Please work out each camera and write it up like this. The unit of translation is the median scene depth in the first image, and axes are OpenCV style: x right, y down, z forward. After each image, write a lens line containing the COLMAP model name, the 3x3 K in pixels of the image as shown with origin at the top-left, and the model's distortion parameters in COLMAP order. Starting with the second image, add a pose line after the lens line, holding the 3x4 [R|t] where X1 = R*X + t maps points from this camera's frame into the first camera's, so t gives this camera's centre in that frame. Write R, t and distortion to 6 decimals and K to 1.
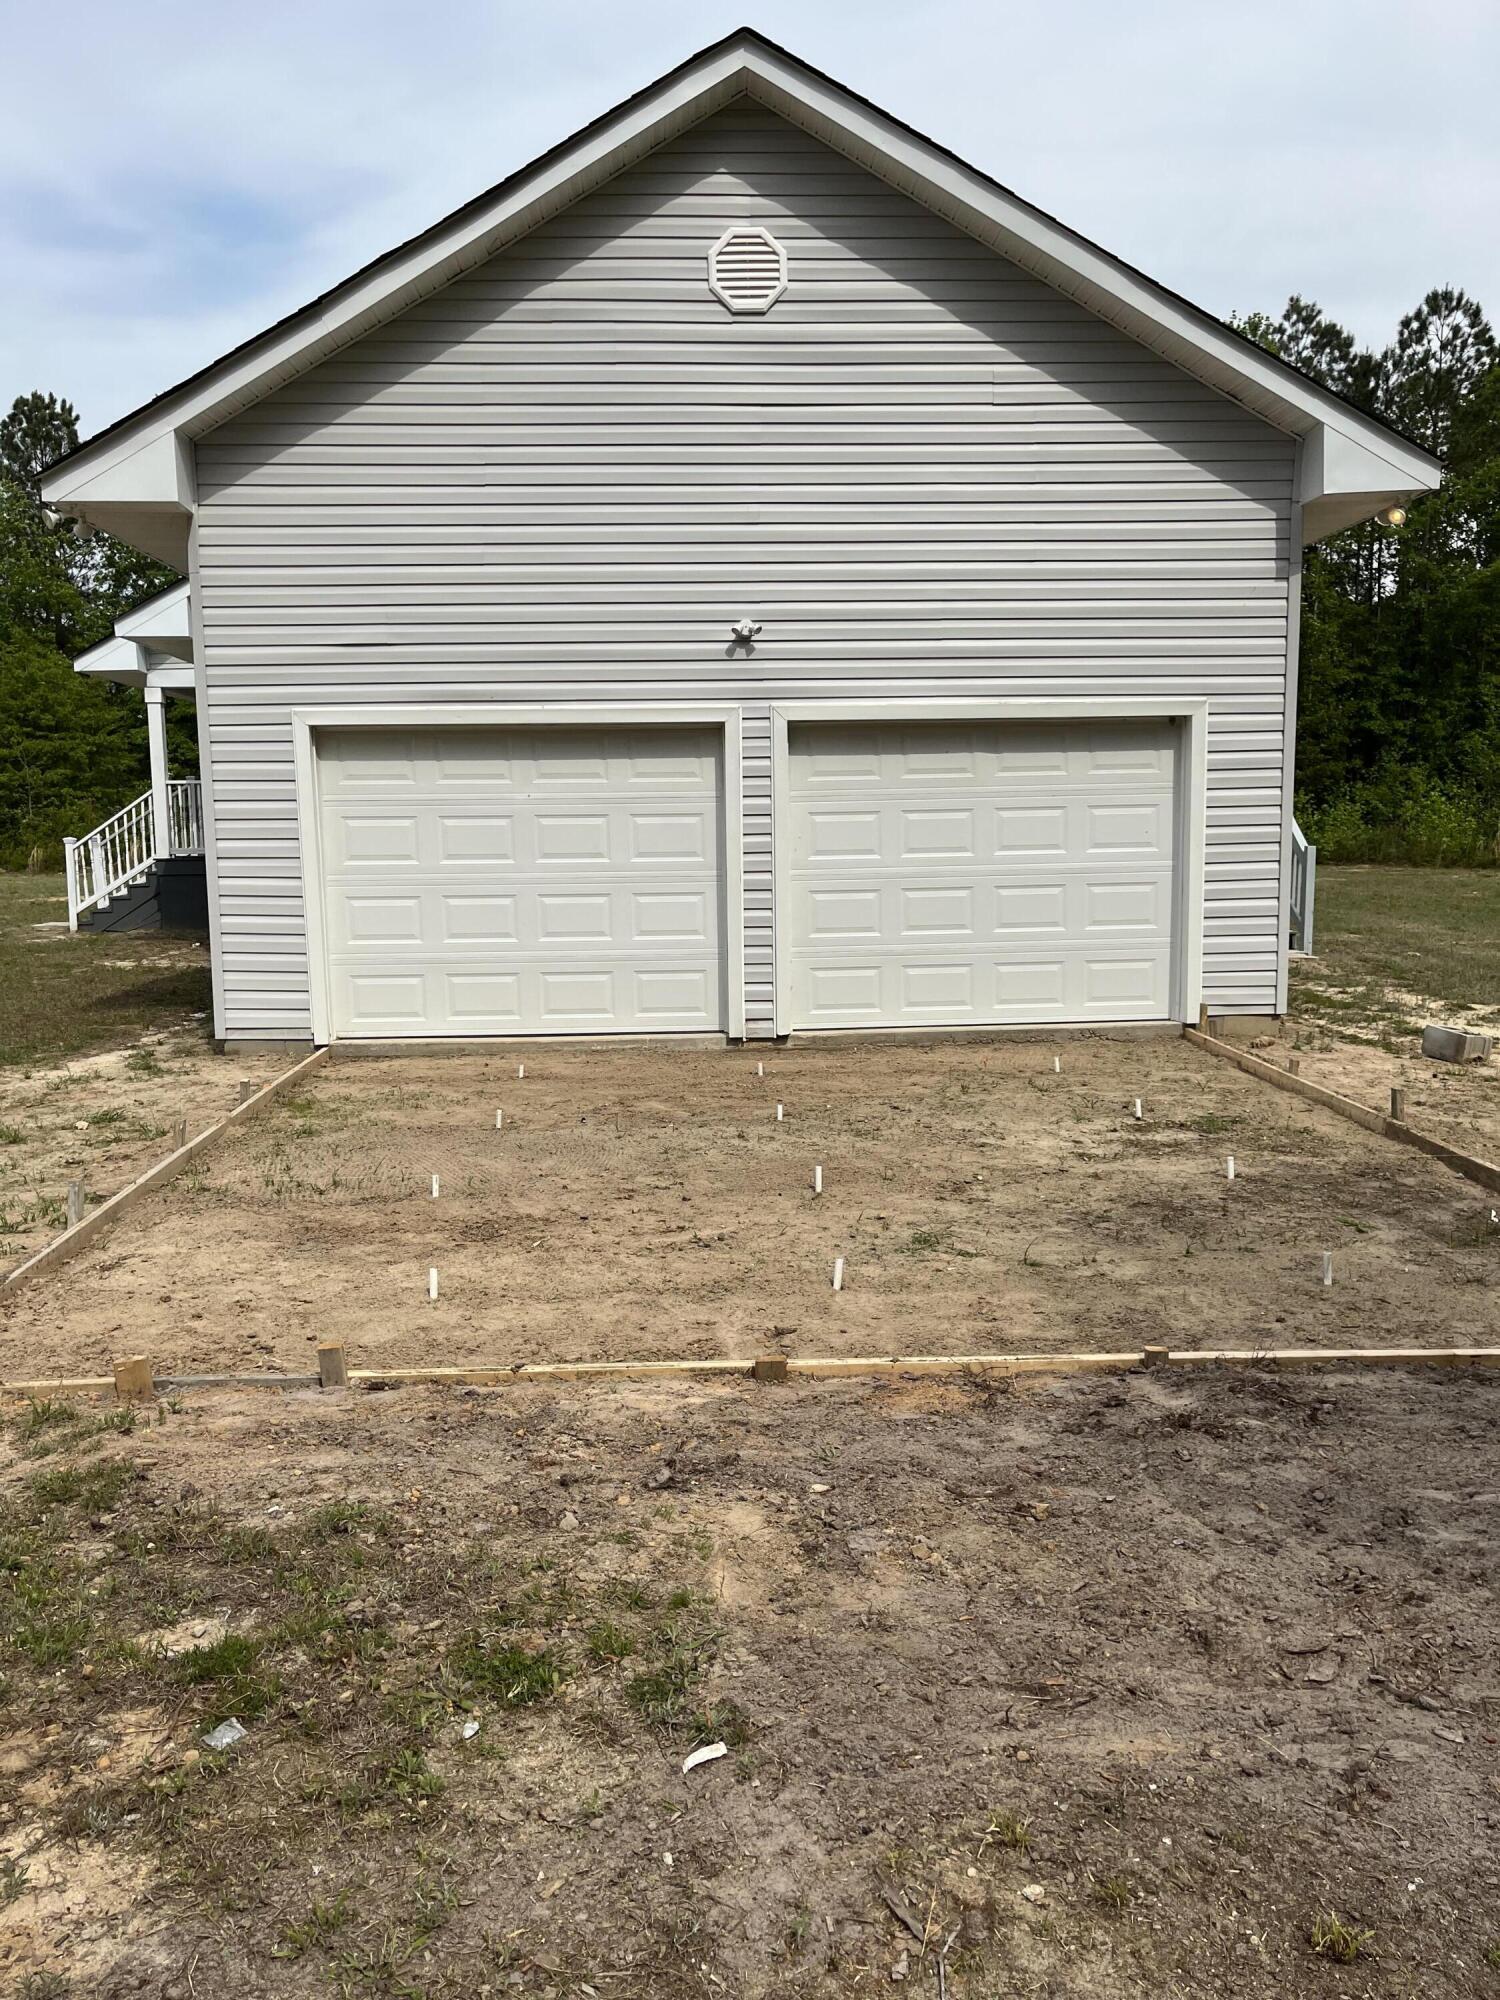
lens RADIAL K [[1524.5, 0, 750.0], [0, 1524.5, 1000.0], [0, 0, 1]] dist [0.054627, -0.005050]
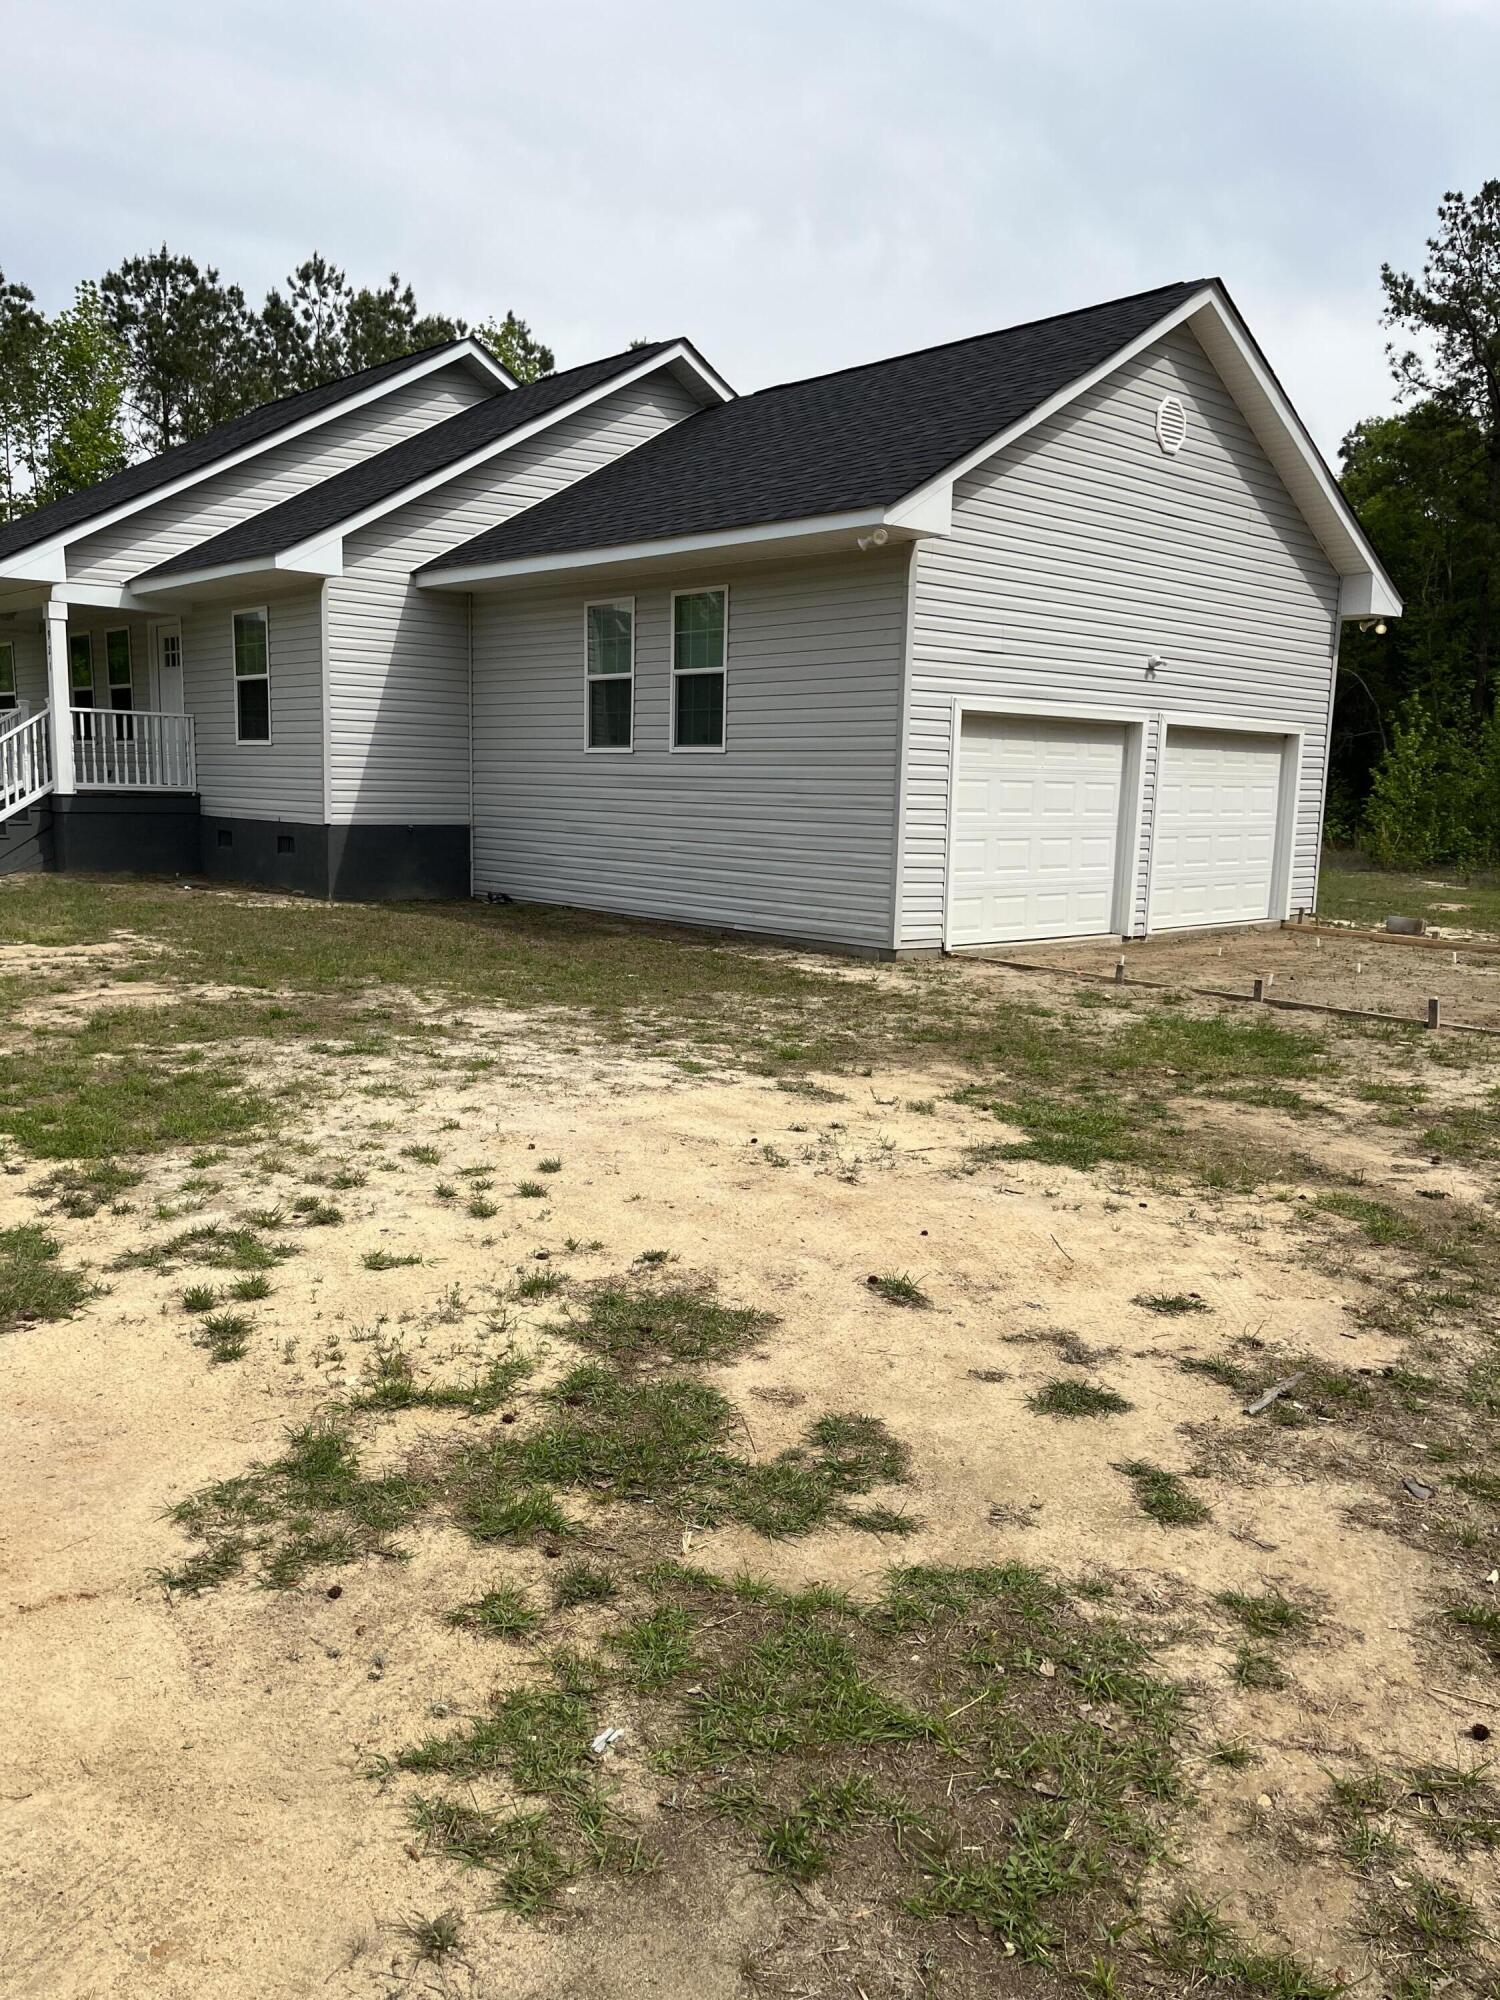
lens RADIAL K [[1524.5, 0, 750.0], [0, 1524.5, 1000.0], [0, 0, 1]] dist [0.054627, -0.005050]
pose [[0.774723, -0.055438, 0.629865, -1.262590], [0.036354, 0.998407, 0.043161, 0.009528], [-0.631254, -0.010540, 0.775504, 0.078543]]
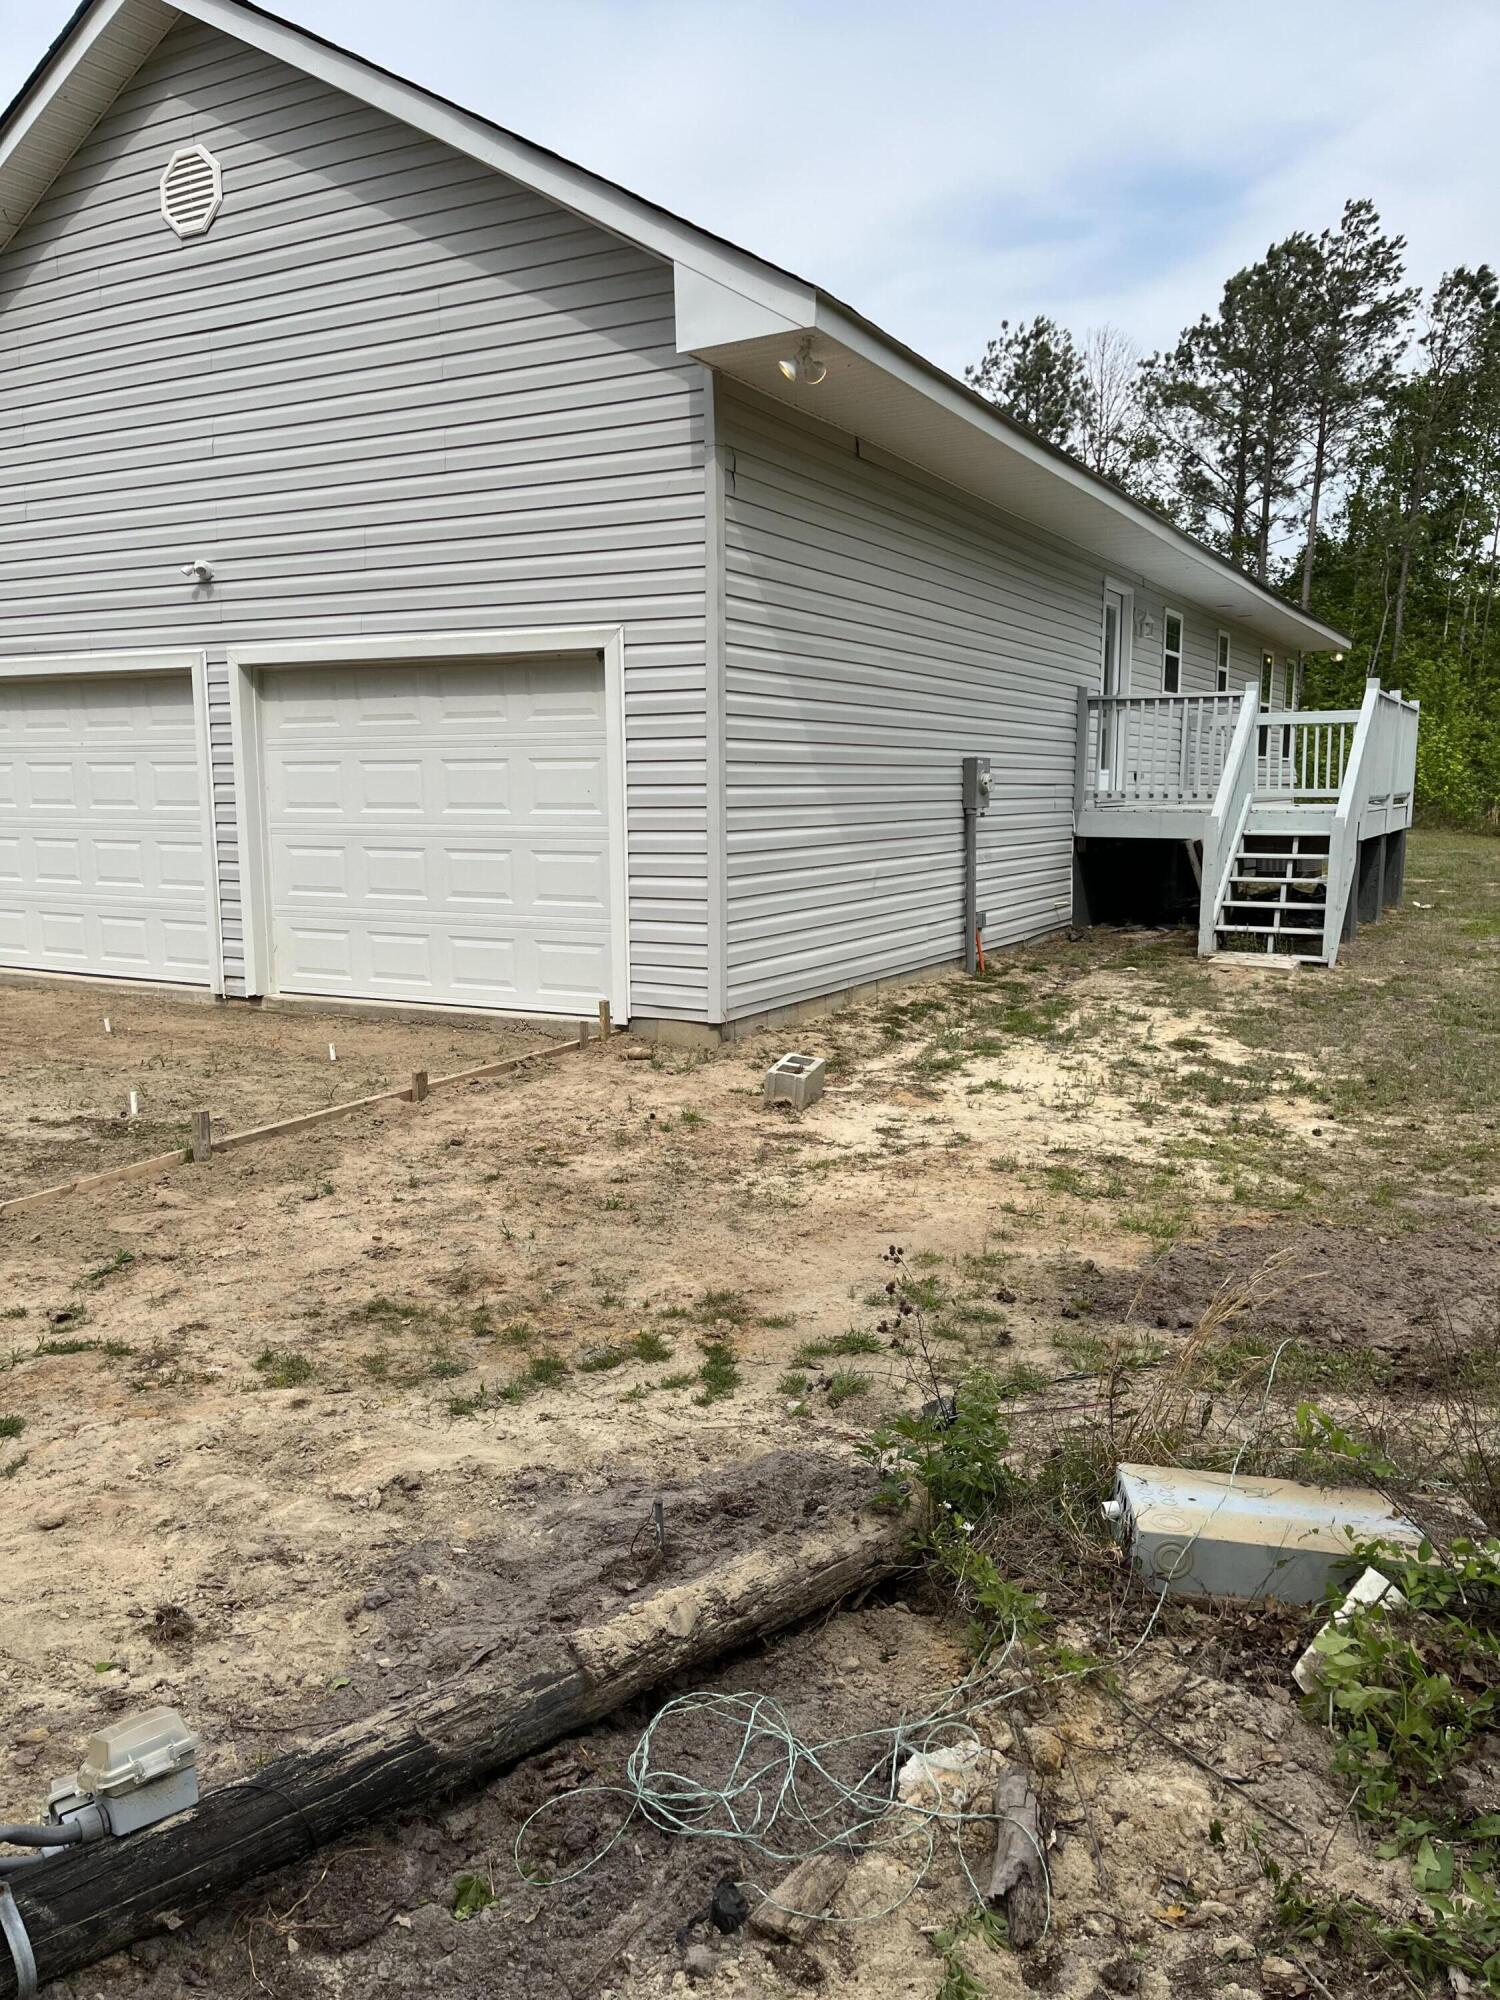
lens RADIAL K [[1495.9, 0, 742.5], [0, 1495.9, 1015.8], [0, 0, 1]] dist [0.032439, -0.063945]
pose [[0.854833, 0.094952, -0.510142, 0.784650], [-0.068146, 0.995143, 0.071033, -0.053544], [0.514409, -0.025957, 0.857152, 0.356332]]
